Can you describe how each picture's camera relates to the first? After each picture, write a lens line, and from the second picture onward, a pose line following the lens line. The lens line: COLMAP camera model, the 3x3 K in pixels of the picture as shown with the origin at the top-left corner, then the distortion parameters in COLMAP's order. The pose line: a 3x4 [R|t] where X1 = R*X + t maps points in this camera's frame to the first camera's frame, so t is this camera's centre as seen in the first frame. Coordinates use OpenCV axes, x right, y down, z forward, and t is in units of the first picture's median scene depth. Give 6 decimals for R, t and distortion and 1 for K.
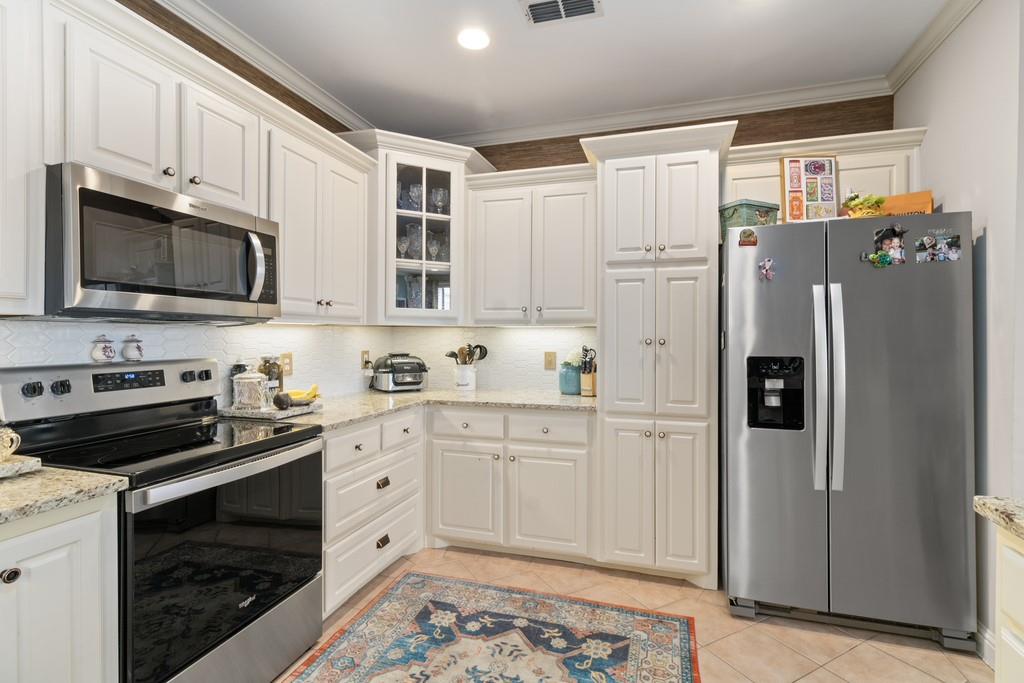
lens RADIAL K [[480.1, 0, 521.5], [0, 480.1, 337.7], [0, 0, 1]] dist [0.003129, 0.000112]
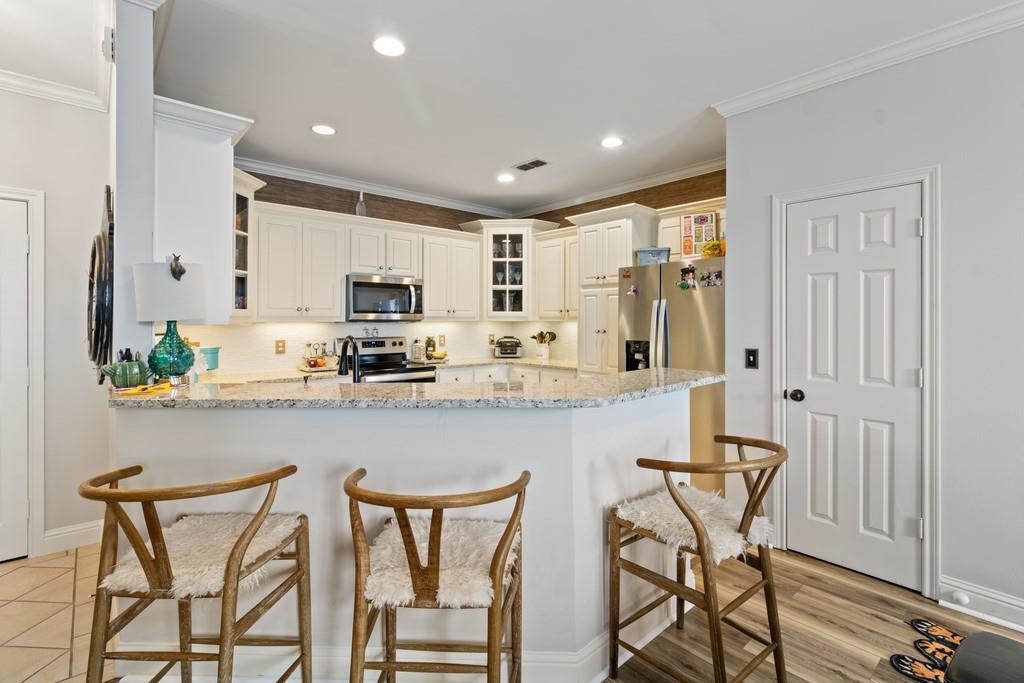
lens RADIAL K [[480.1, 0, 517.8], [0, 480.1, 318.5], [0, 0, 1]] dist [0.003129, 0.000112]
pose [[0.857042, -0.004033, -0.515231, 1.013242], [0.000892, 0.999979, -0.006344, -0.029868], [0.515246, 0.004978, 0.857028, -0.708689]]
